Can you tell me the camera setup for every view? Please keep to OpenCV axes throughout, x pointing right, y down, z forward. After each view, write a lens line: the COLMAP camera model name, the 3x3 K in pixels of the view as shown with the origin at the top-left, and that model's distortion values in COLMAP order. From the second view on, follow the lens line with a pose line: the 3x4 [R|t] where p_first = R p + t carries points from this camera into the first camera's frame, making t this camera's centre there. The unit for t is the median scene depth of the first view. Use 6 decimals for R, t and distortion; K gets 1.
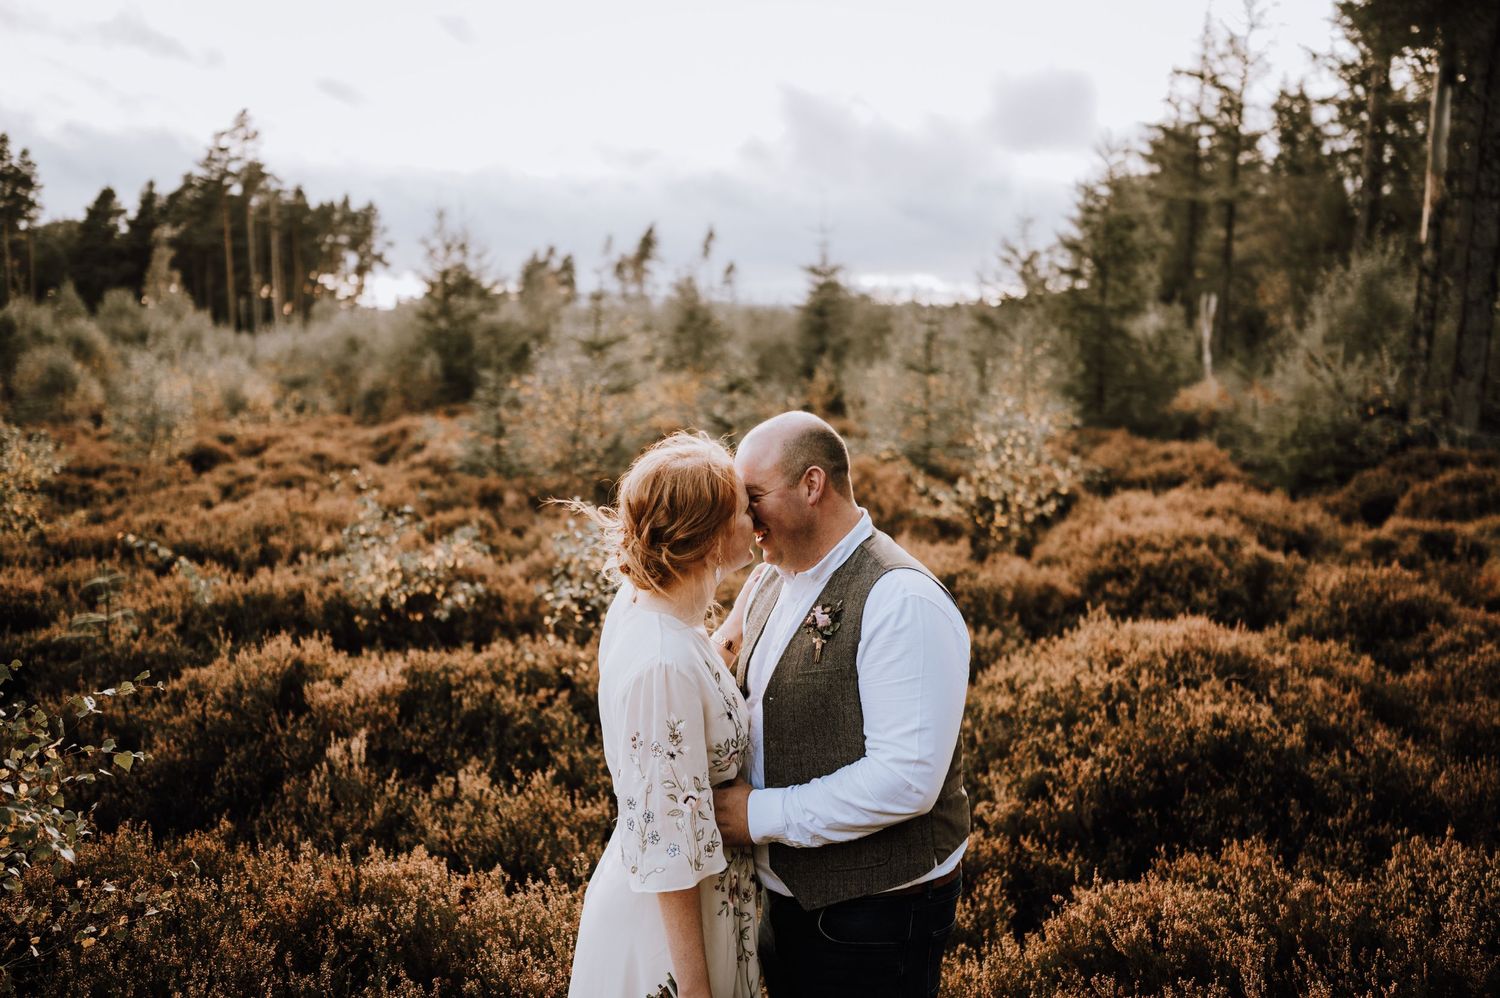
lens RADIAL K [[1569.8, 0, 747.0], [0, 1569.8, 497.3], [0, 0, 1]] dist [-0.028920, 0.000000]
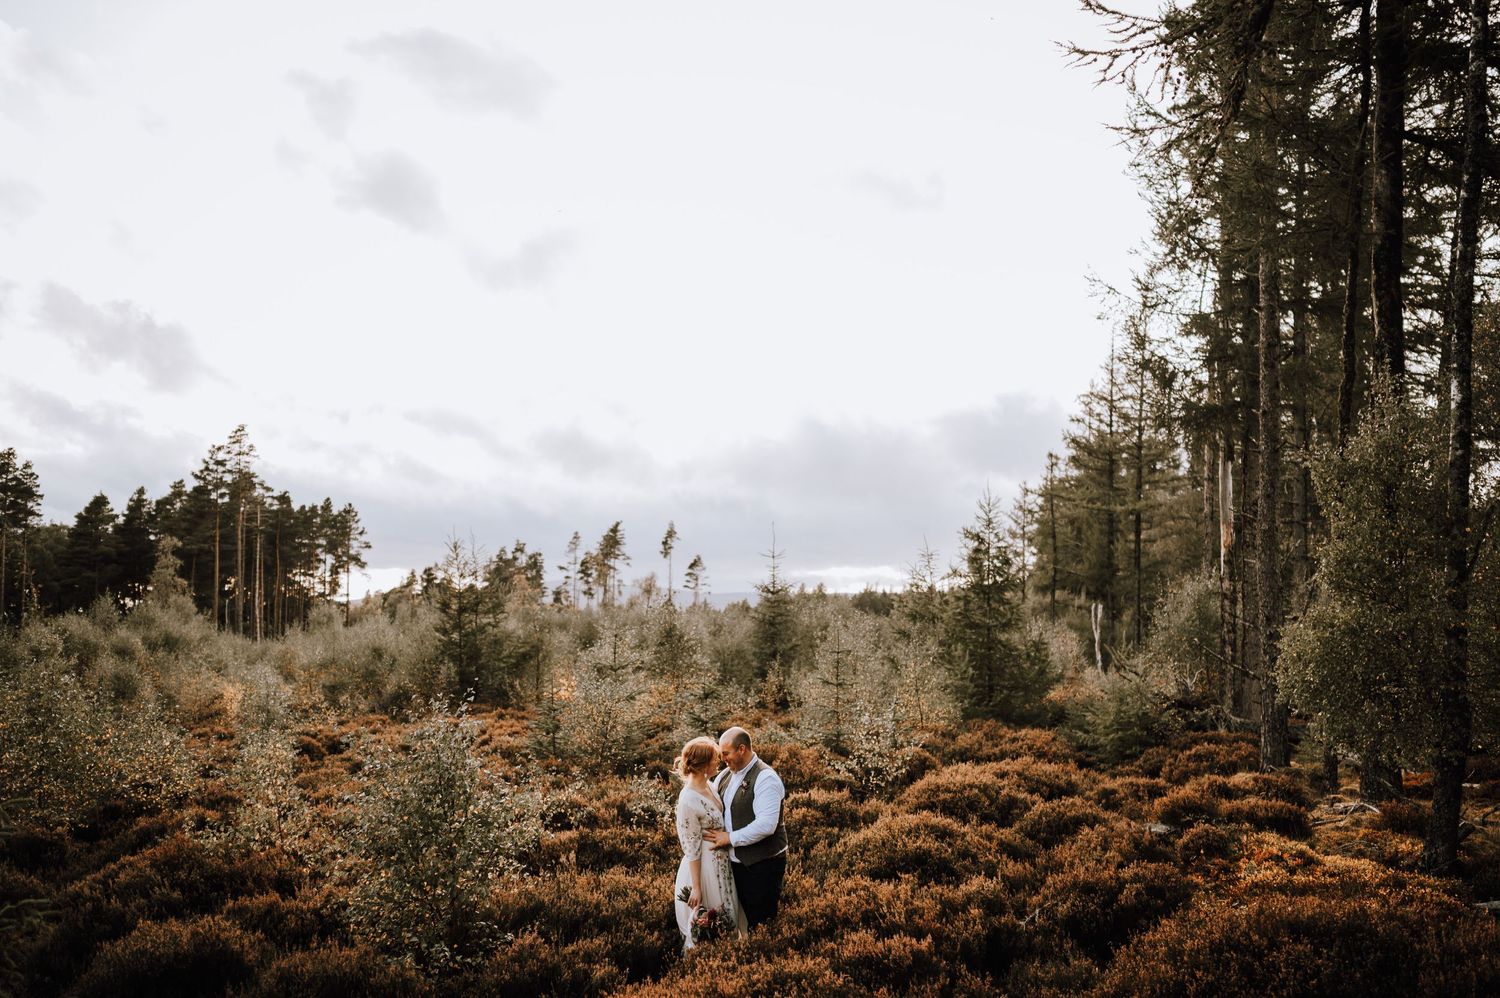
lens RADIAL K [[1569.8, 0, 747.3], [0, 1569.8, 500.3], [0, 0, 1]] dist [-0.028920, 0.000000]
pose [[0.999609, -0.010289, 0.026001, -0.002803], [0.014811, 0.983513, -0.180229, 0.006608], [-0.023718, 0.180543, 0.983281, -0.210242]]
